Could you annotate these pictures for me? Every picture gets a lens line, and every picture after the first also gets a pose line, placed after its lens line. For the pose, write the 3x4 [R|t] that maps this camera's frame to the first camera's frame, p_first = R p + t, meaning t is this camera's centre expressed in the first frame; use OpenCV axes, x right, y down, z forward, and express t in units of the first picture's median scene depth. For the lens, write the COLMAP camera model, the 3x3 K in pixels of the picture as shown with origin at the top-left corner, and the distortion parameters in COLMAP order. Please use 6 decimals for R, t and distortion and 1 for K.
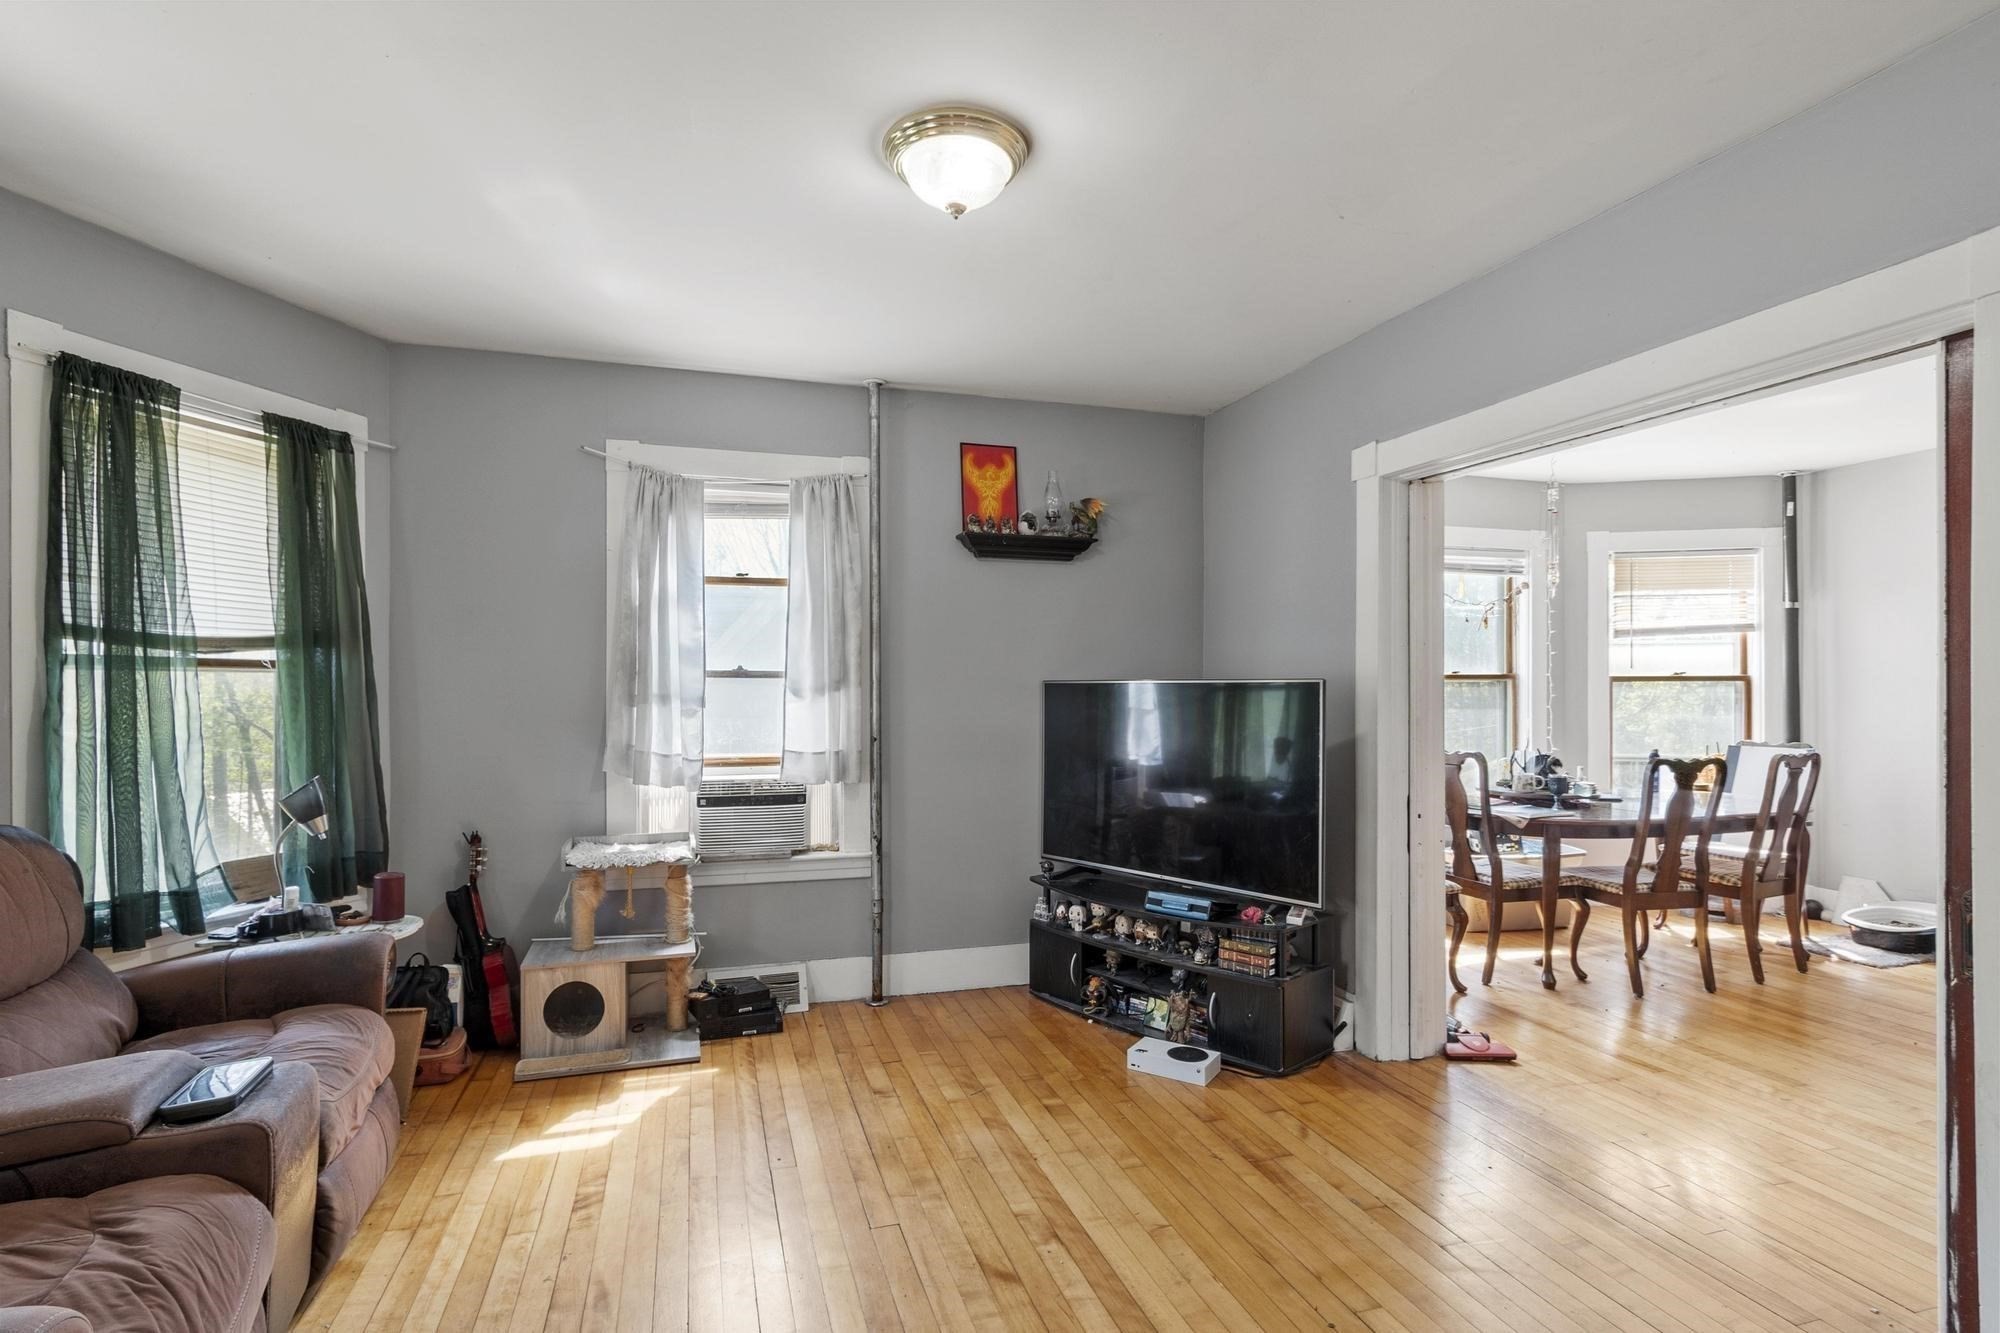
lens RADIAL K [[993.8, 0, 987.1], [0, 993.8, 682.1], [0, 0, 1]] dist [0.002745, -0.000194]
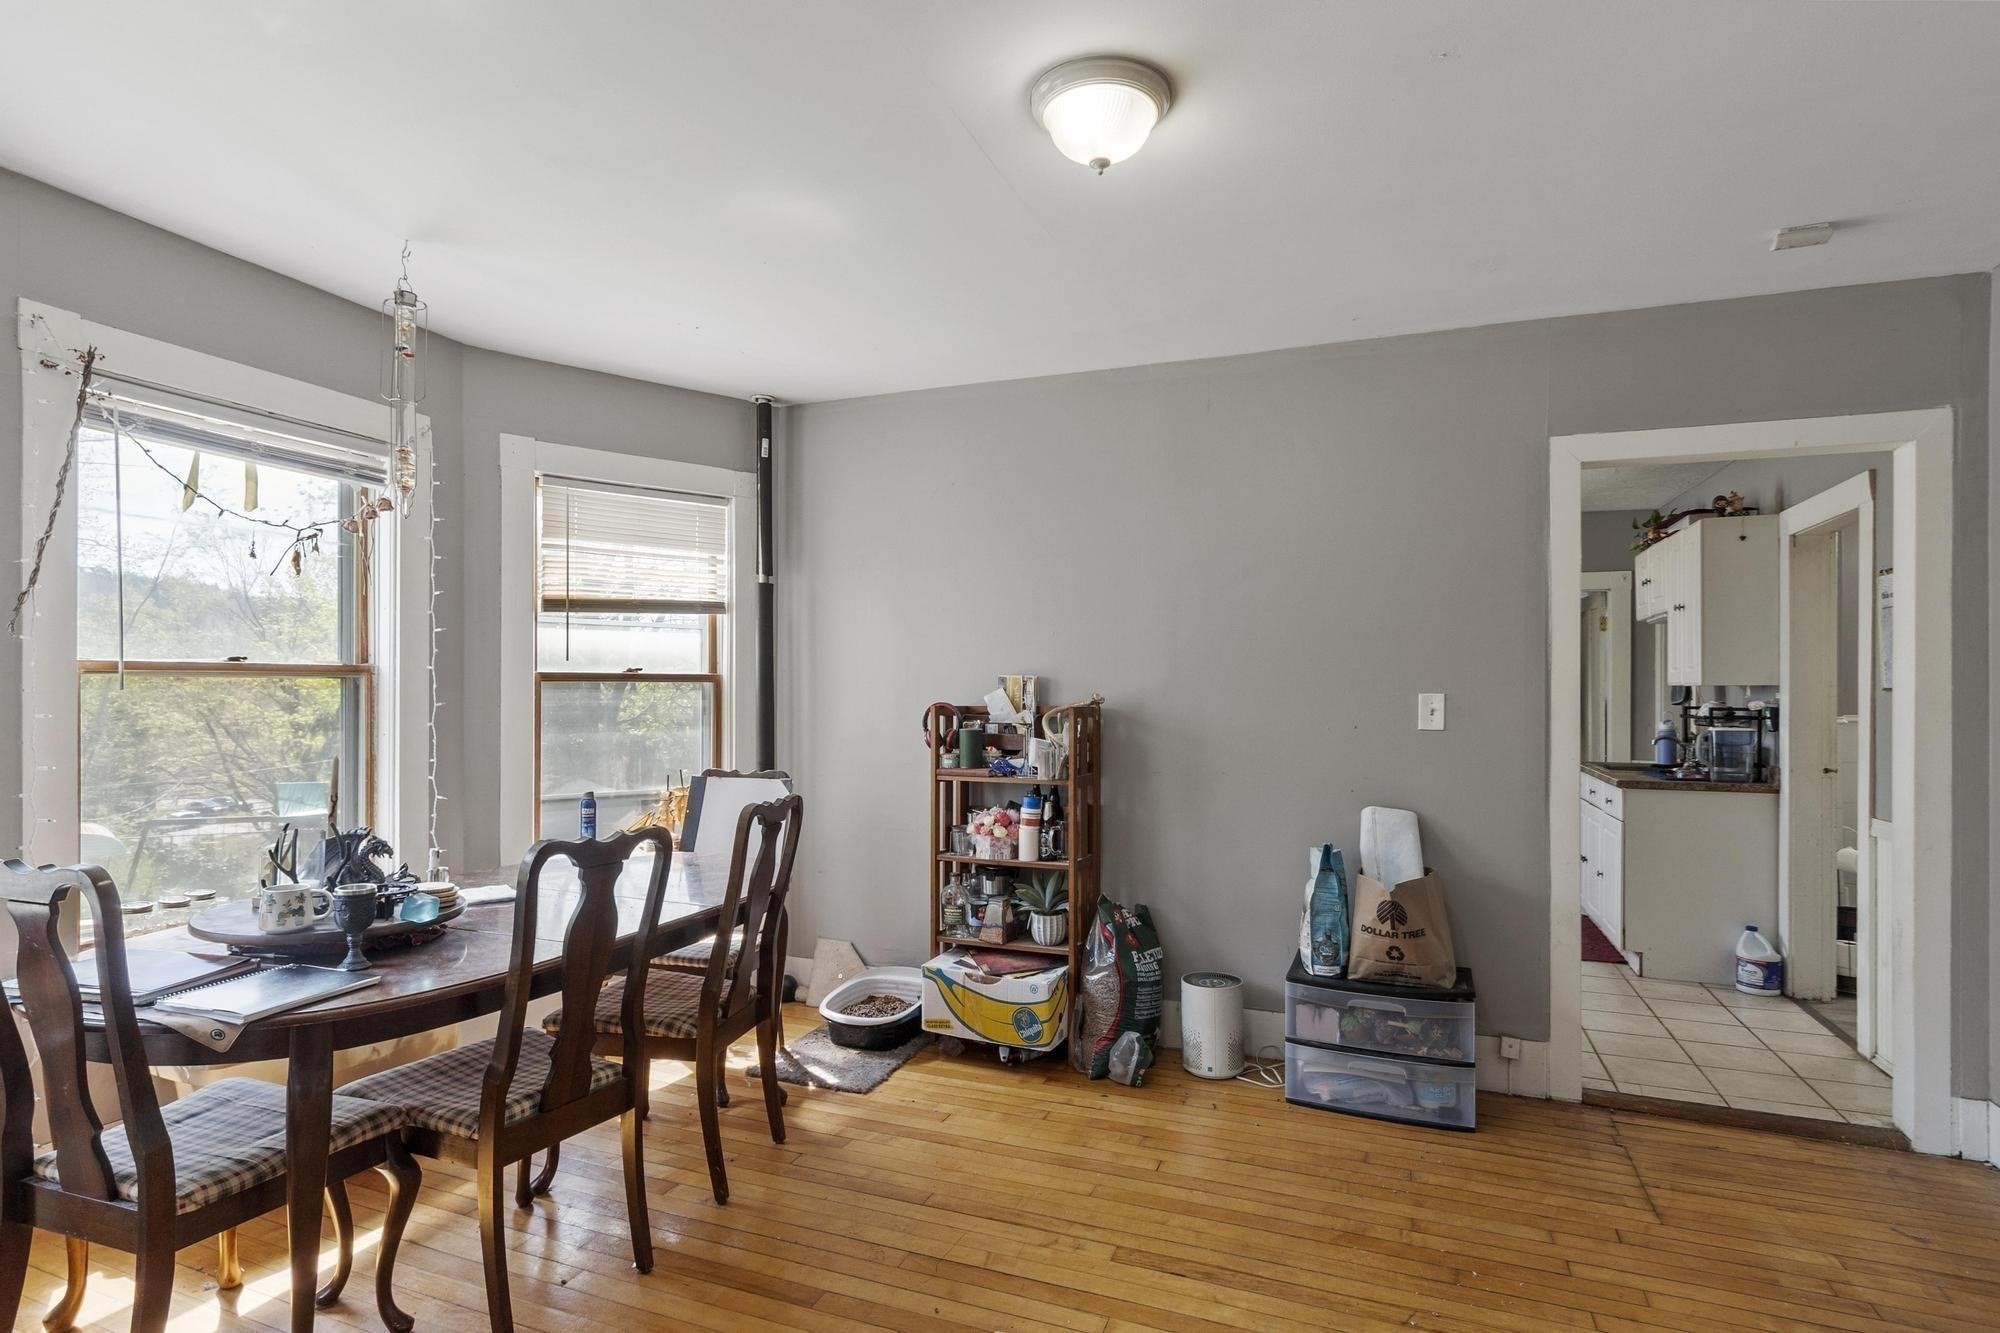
lens RADIAL K [[1032.6, 0, 973.9], [0, 1032.6, 700.3], [0, 0, 1]] dist [-0.002539, -0.000508]
pose [[0.635102, -0.003984, 0.772418, 0.390590], [-0.007364, 0.999910, 0.011212, 0.002775], [-0.772393, -0.012809, 0.635016, 0.488627]]
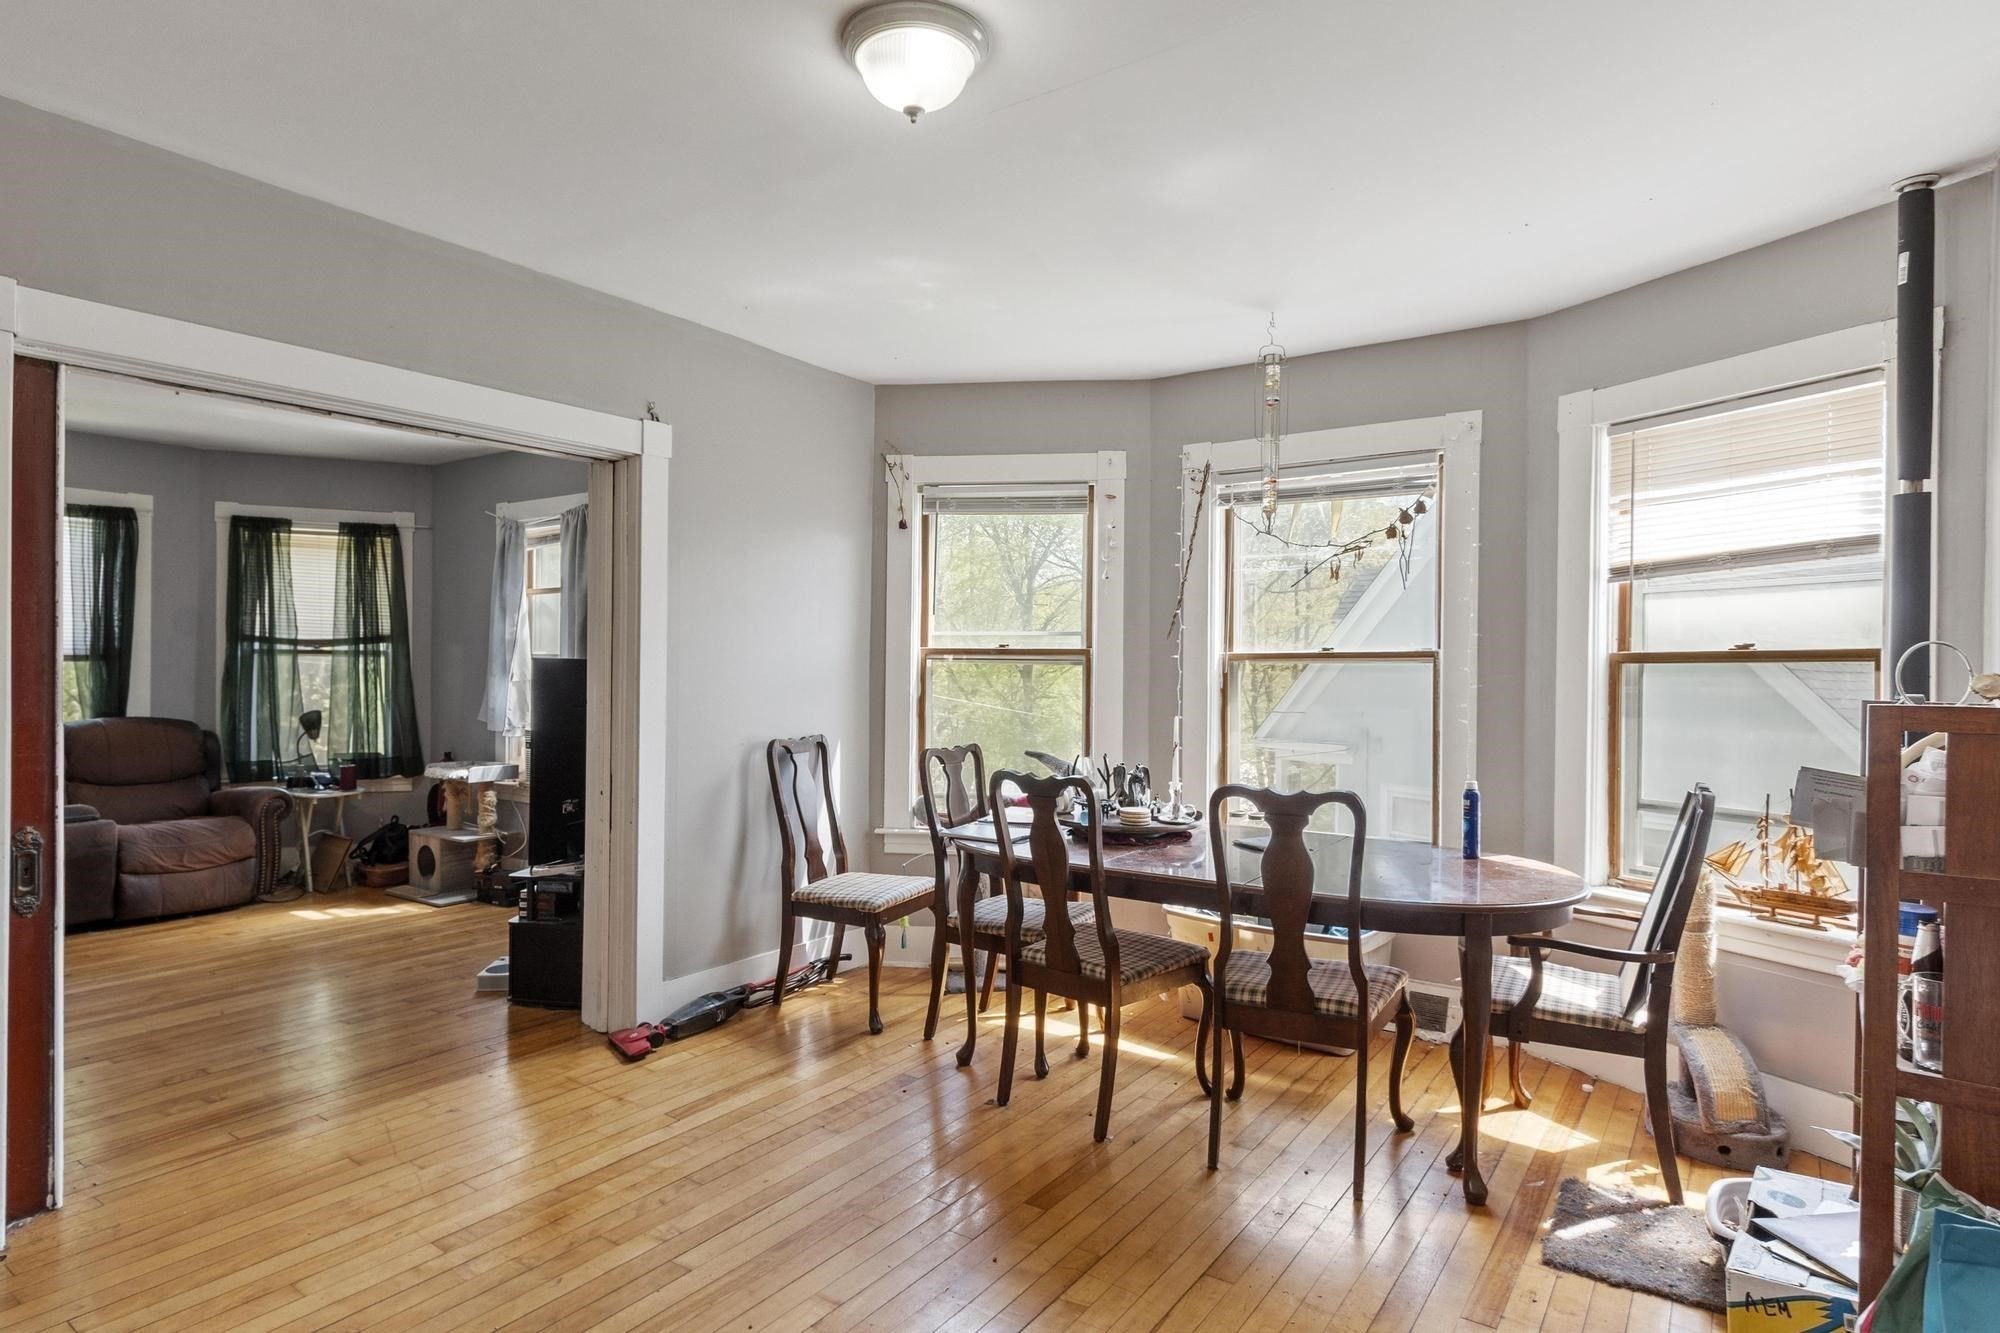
lens RADIAL K [[1066.8, 0, 990.9], [0, 1066.8, 676.3], [0, 0, 1]] dist [-0.001865, -0.000318]
pose [[0.617325, 0.007382, -0.786673, 1.143379], [-0.005650, 0.999972, 0.004950, 0.007332], [0.786688, 0.001389, 0.617349, 0.484449]]
